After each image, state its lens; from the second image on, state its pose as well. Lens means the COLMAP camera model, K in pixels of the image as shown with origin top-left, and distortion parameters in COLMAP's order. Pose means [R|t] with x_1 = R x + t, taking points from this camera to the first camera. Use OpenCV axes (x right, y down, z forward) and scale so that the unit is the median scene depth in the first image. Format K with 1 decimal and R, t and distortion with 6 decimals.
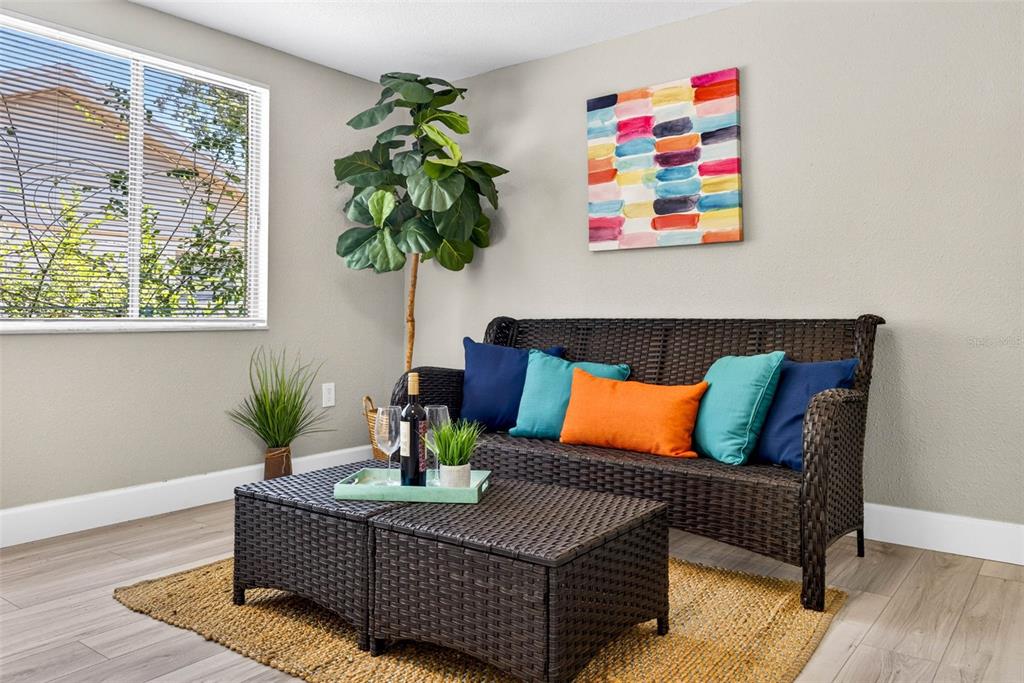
lens RADIAL K [[748.5, 0, 515.1], [0, 748.5, 264.8], [0, 0, 1]] dist [-0.002602, -0.000296]
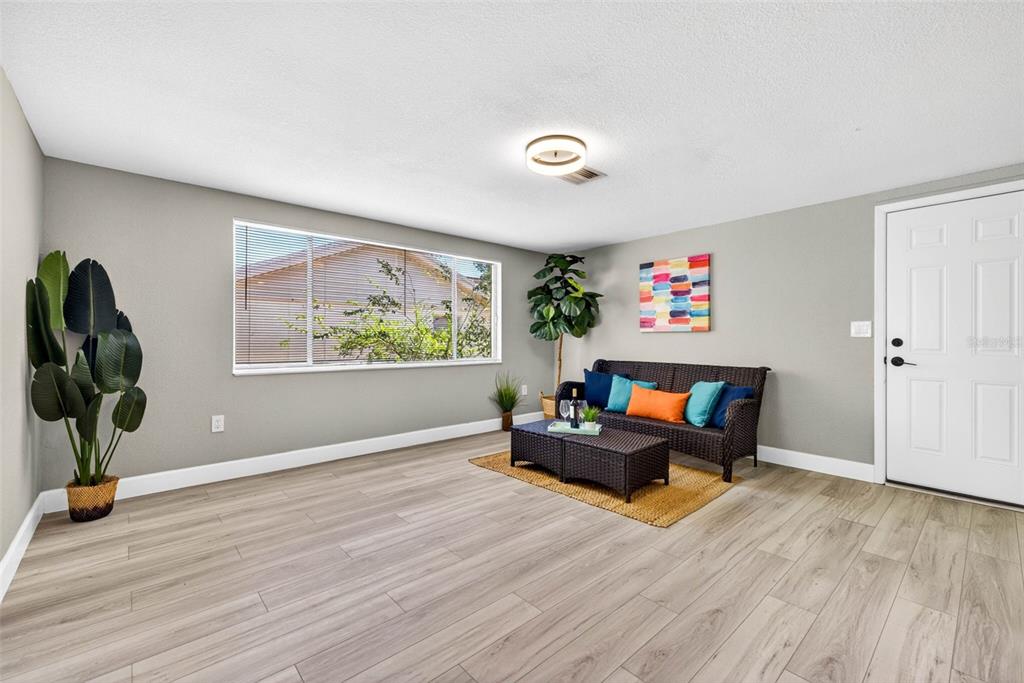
lens RADIAL K [[430.2, 0, 512.3], [0, 430.2, 334.4], [0, 0, 1]] dist [0.000167, -0.000444]
pose [[0.982761, 0.006116, -0.184780, -0.043121], [0.004983, 0.998213, 0.059541, -0.096150], [0.184814, -0.059436, 0.980975, -0.376831]]
